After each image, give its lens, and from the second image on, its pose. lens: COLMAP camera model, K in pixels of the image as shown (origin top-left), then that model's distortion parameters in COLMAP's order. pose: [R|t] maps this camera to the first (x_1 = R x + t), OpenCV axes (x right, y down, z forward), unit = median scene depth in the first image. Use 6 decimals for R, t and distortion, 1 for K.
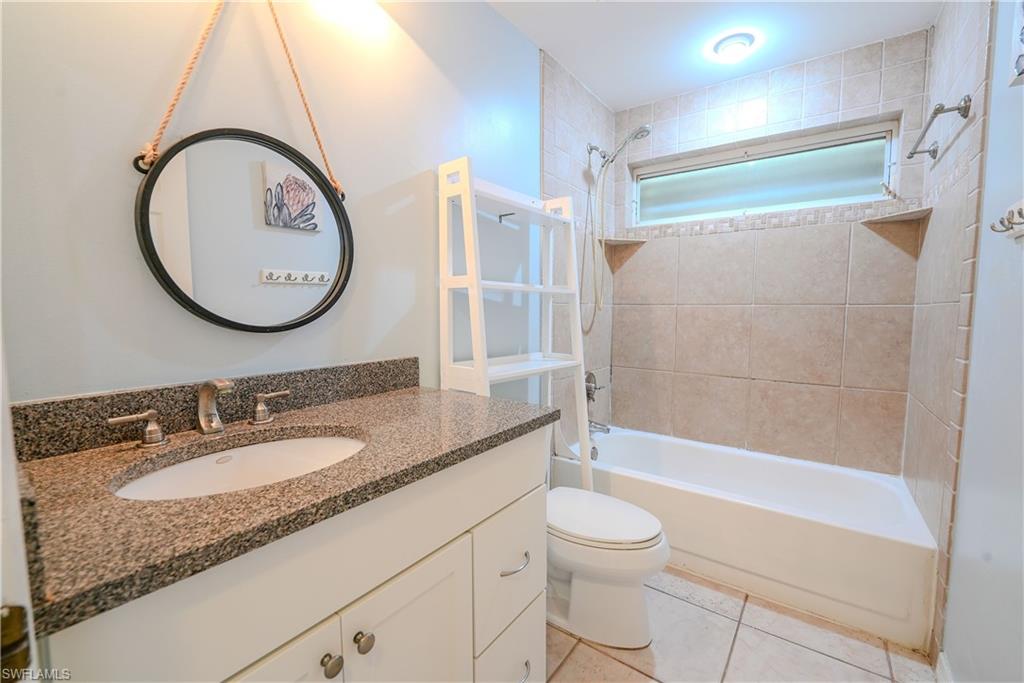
lens RADIAL K [[421.0, 0, 517.3], [0, 421.0, 341.4], [0, 0, 1]] dist [-0.010451, -0.000798]
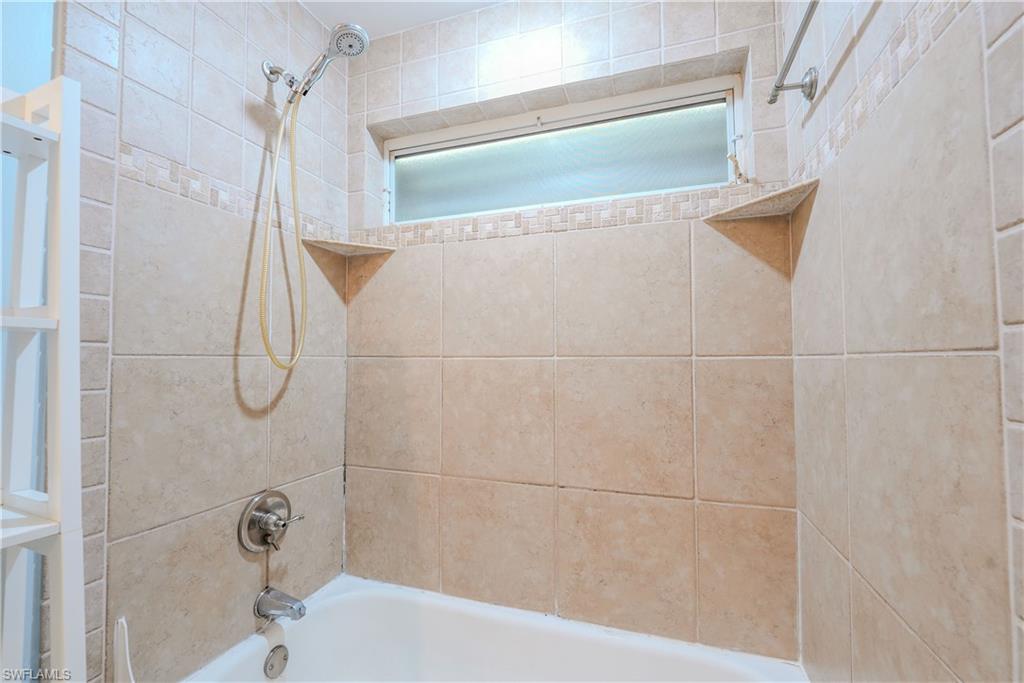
lens RADIAL K [[421.0, 0, 517.3], [0, 421.0, 341.4], [0, 0, 1]] dist [-0.010451, -0.000798]
pose [[0.954618, 0.006402, 0.297765, 0.353088], [0.028926, 0.993049, -0.114088, -0.045522], [-0.296426, 0.117524, 0.947797, 0.480530]]
